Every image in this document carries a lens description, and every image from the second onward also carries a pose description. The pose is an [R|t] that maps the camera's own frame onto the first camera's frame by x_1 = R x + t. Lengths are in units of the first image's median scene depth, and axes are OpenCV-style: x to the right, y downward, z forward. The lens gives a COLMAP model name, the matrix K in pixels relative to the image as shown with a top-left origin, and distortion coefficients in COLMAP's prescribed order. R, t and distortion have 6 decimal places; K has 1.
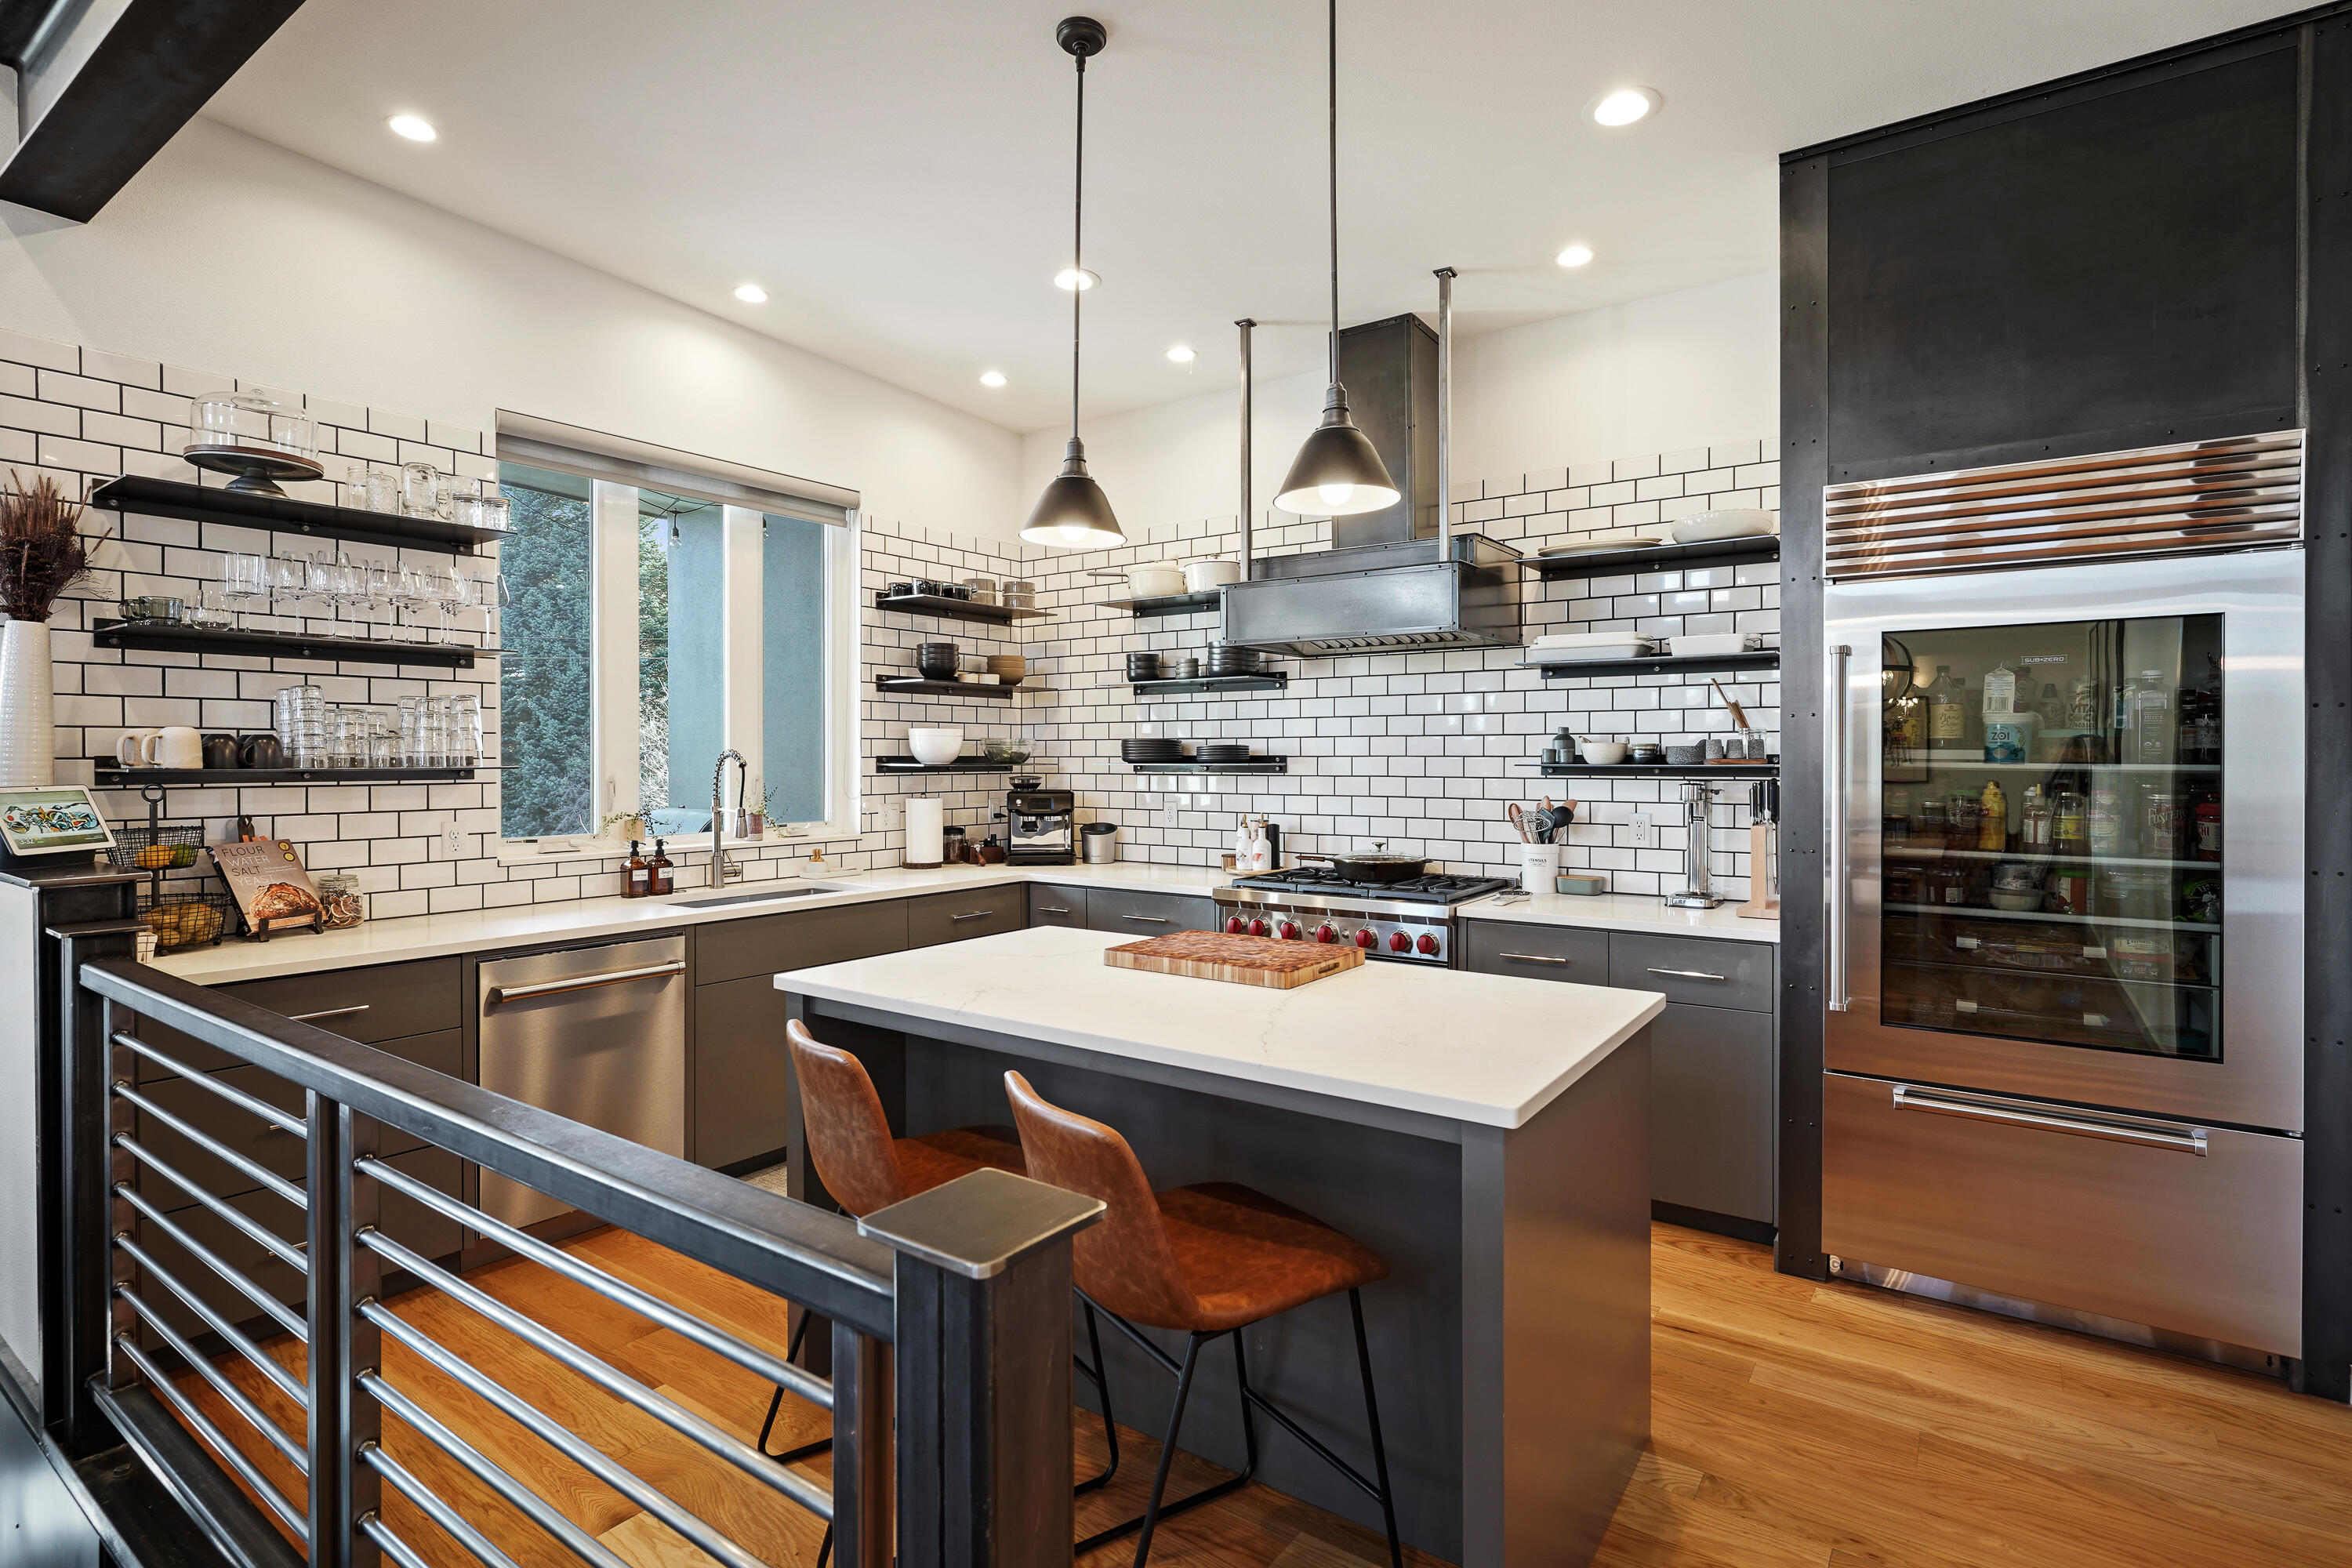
lens RADIAL K [[1151.8, 0, 1170.4], [0, 1151.8, 785.4], [0, 0, 1]] dist [-0.008631, 0.006136]
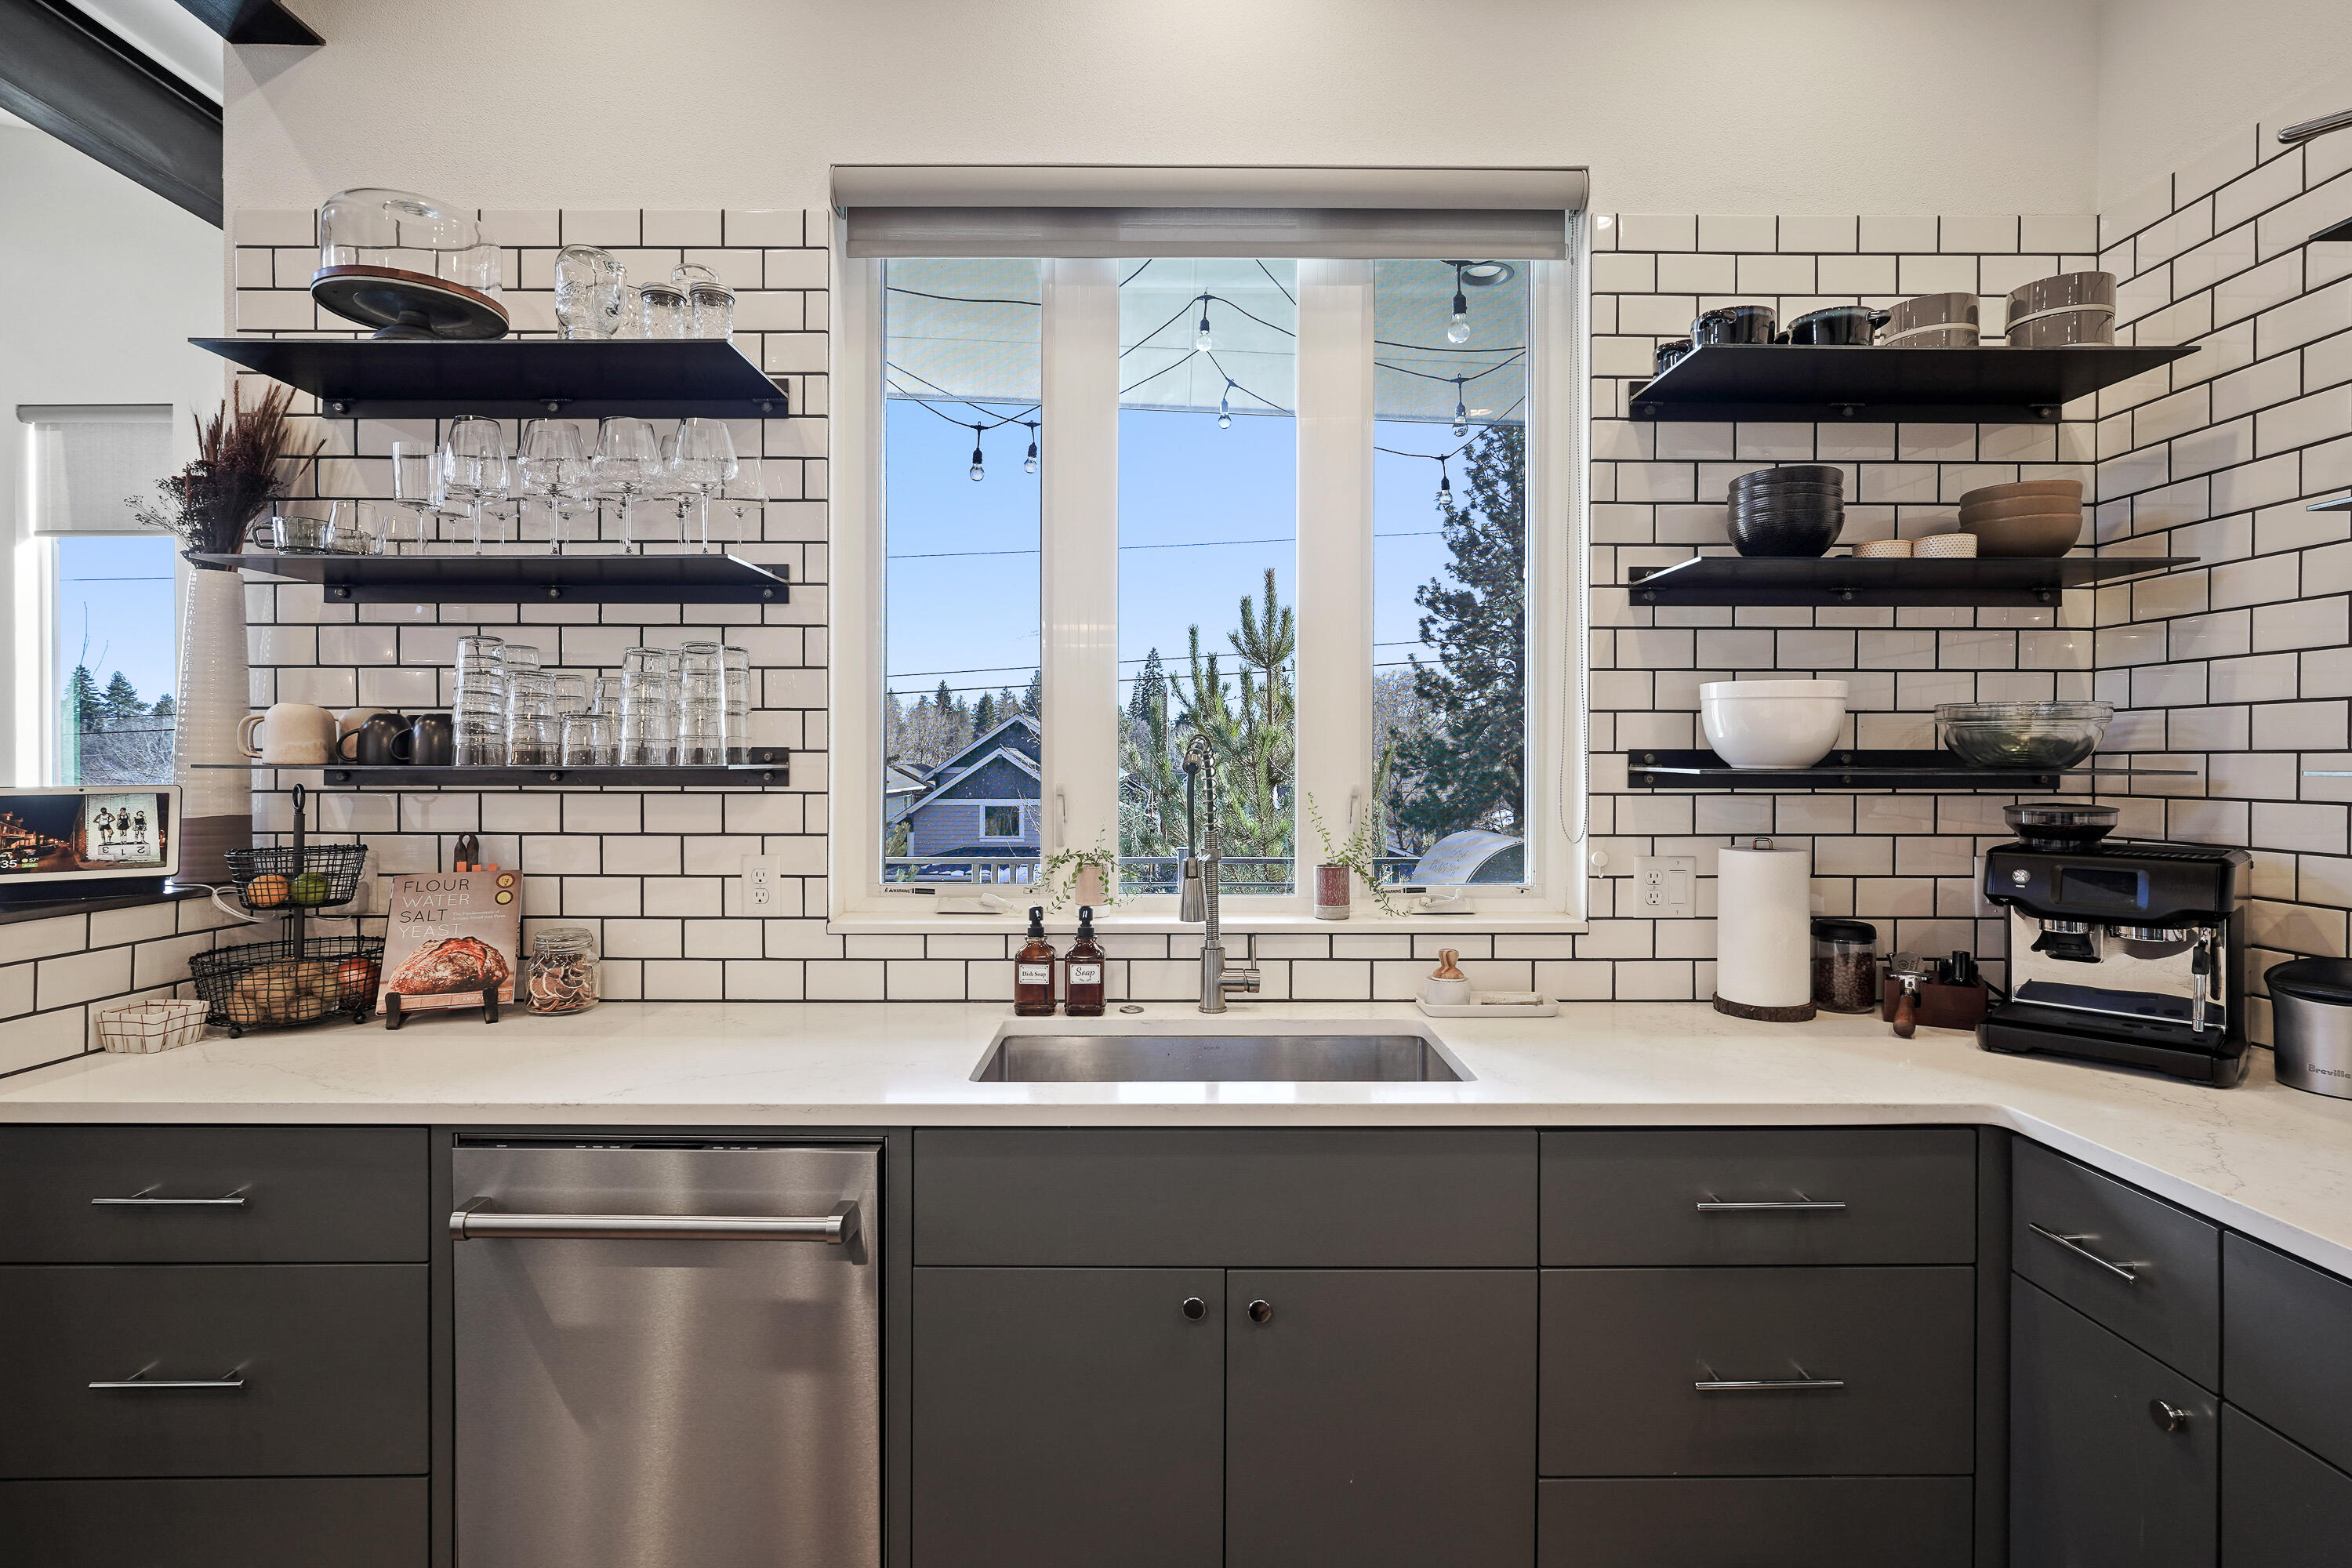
lens RADIAL K [[1151.8, 0, 1196.0], [0, 1151.8, 772.3], [0, 0, 1]] dist [-0.008631, 0.006136]
pose [[0.589355, 0.009345, -0.807820, 0.007053], [-0.023098, 0.999719, -0.005287, -0.012424], [0.807544, 0.021775, 0.589406, 0.710871]]
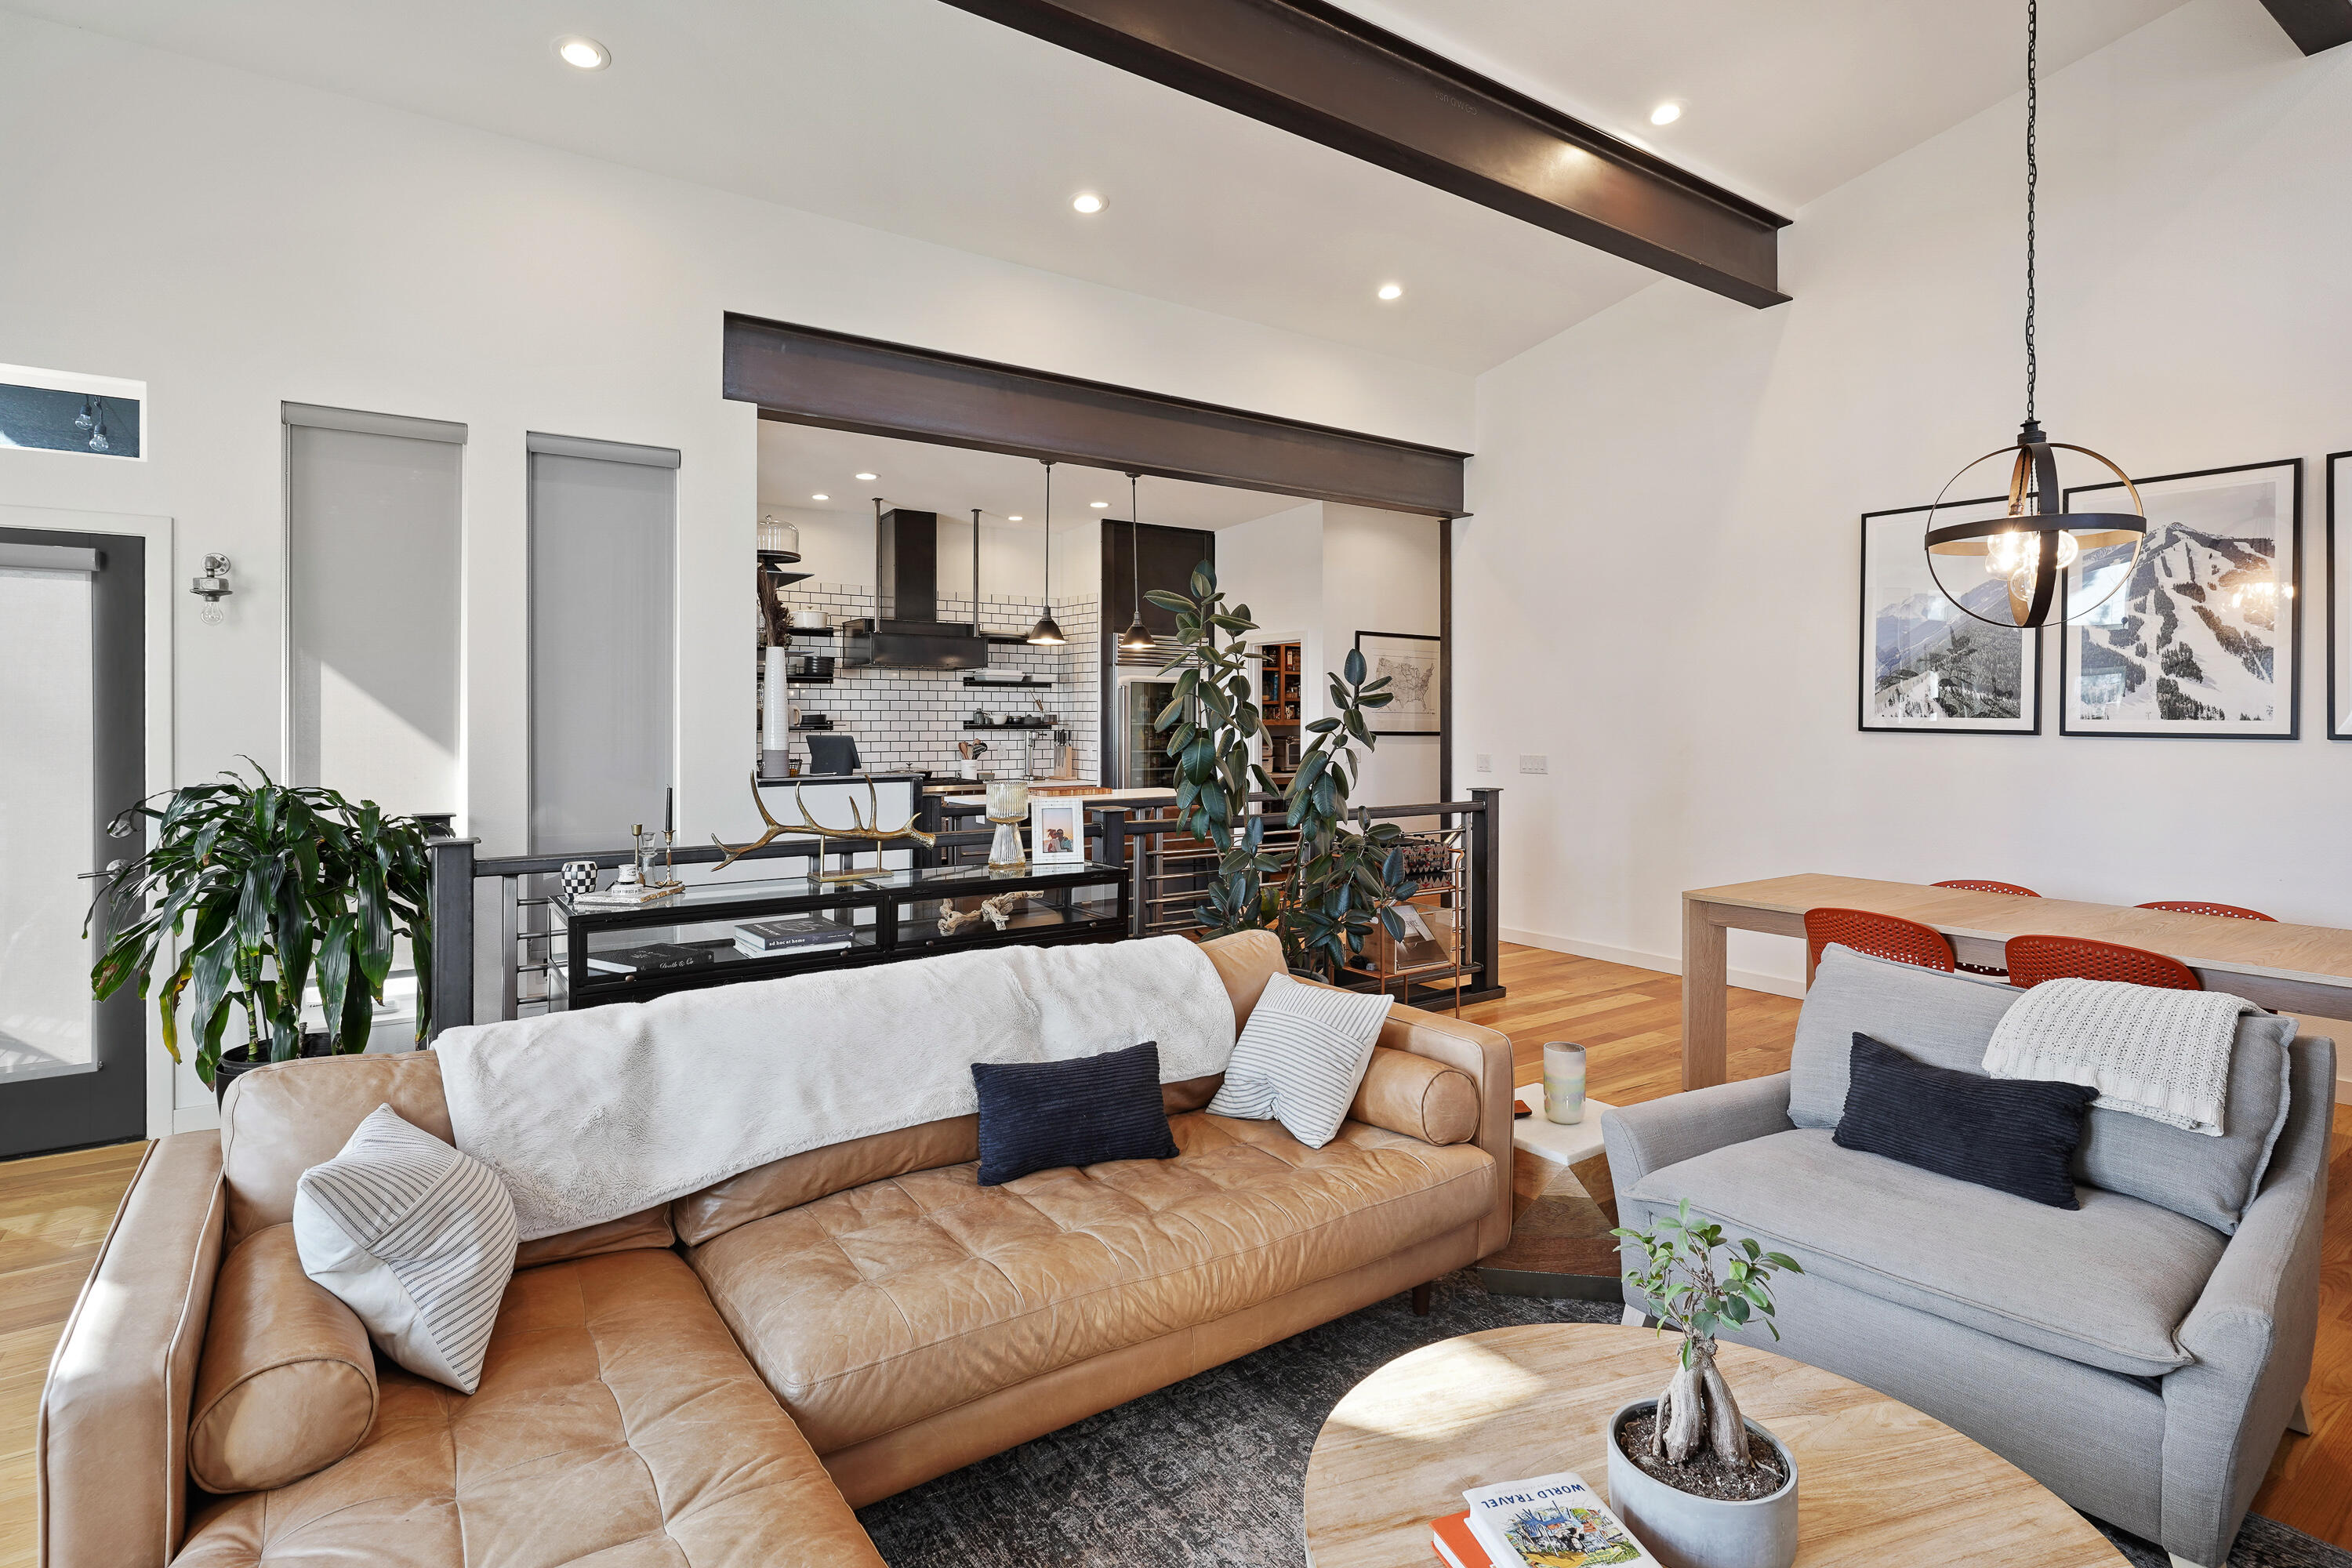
lens RADIAL K [[1151.8, 0, 1206.4], [0, 1151.8, 728.5], [0, 0, 1]] dist [-0.008631, 0.006136]
pose [[0.316282, -0.008836, 0.948624, -1.636713], [0.023799, 0.999716, 0.001377, -0.002312], [-0.948367, 0.022141, 0.316403, -0.141084]]
